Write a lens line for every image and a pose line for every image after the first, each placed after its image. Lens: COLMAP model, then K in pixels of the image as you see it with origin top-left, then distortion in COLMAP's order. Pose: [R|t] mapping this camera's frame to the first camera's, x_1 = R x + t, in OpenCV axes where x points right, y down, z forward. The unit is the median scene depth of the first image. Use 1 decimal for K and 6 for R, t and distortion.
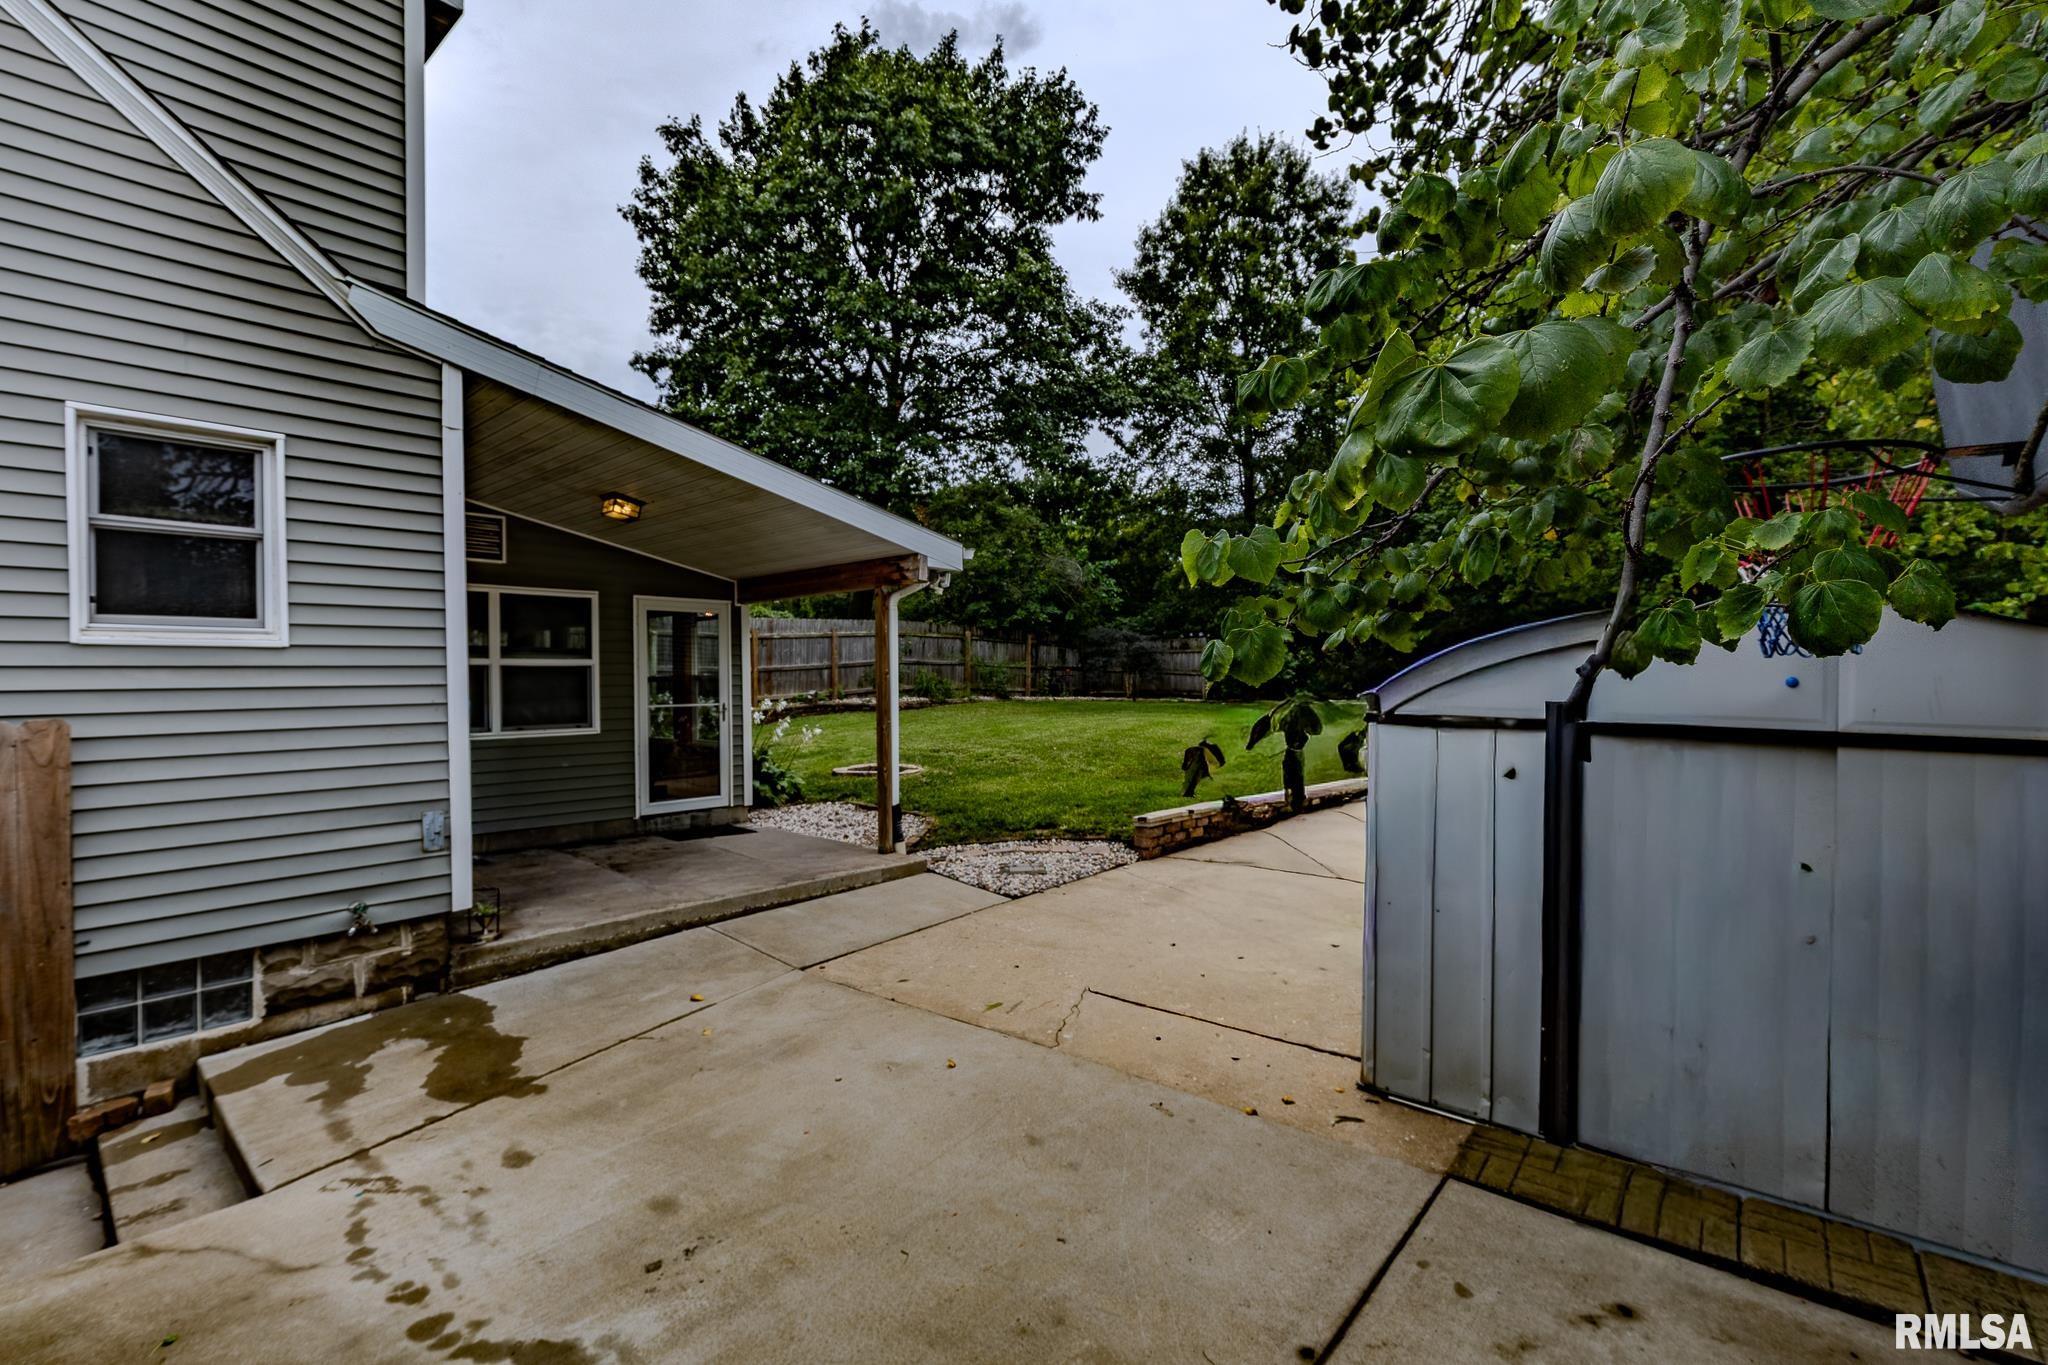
lens RADIAL K [[1001.5, 0, 1049.4], [0, 1001.5, 686.9], [0, 0, 1]] dist [0.000683, -0.000055]
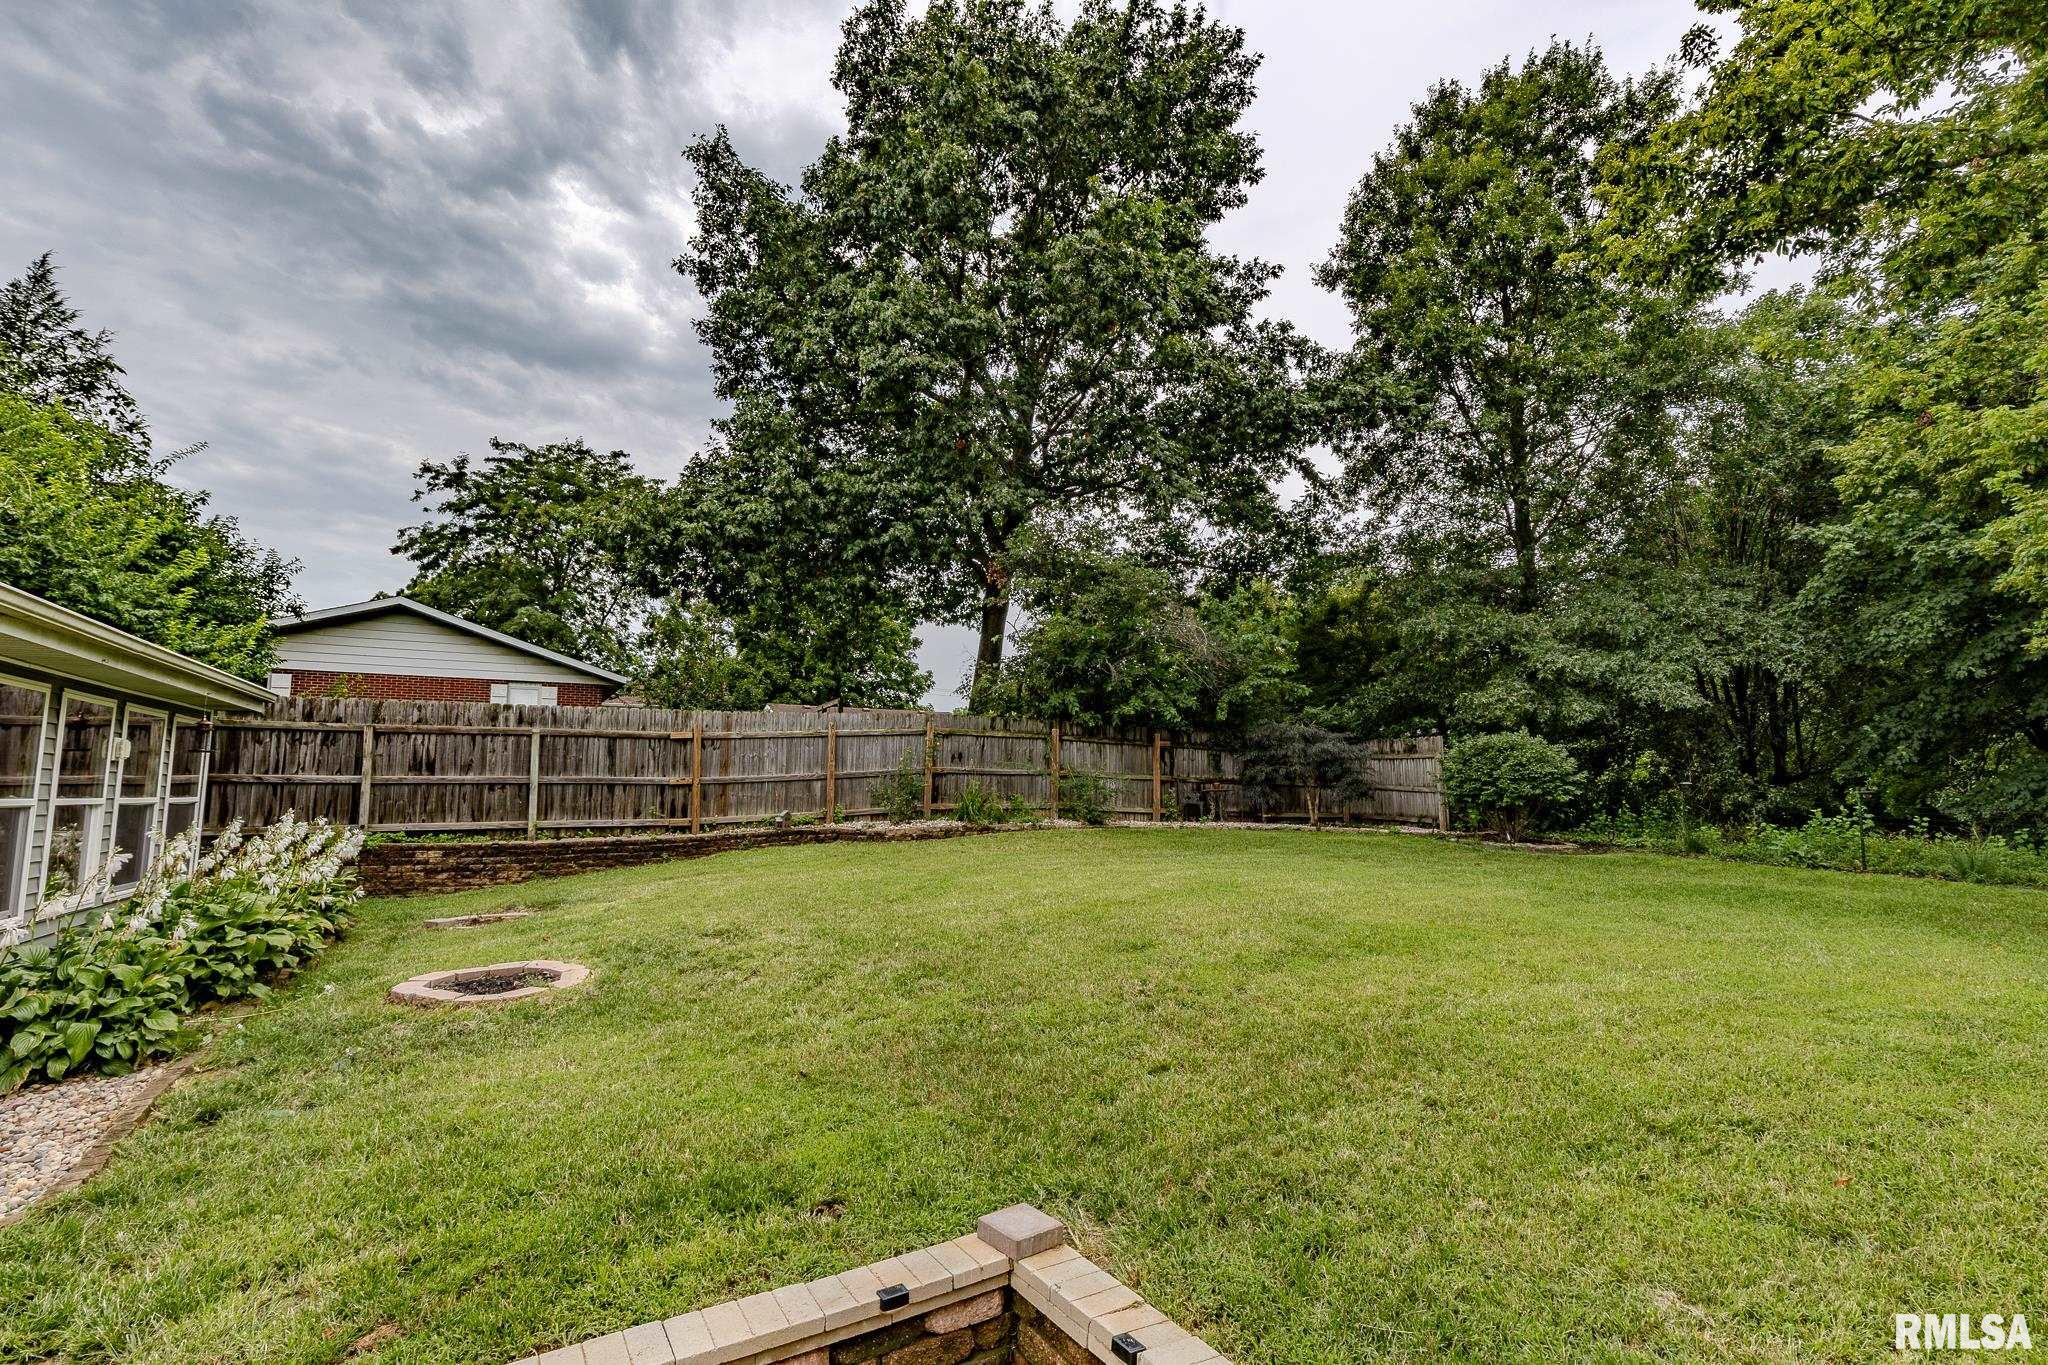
lens RADIAL K [[924.6, 0, 1024.0], [0, 924.6, 682.5], [0, 0, 1]] dist [0.009047, -0.000009]
pose [[0.923970, -0.029621, -0.381316, 0.145572], [-0.014358, 0.993607, -0.111975, -0.012729], [0.382196, 0.108937, 0.917638, 0.348449]]
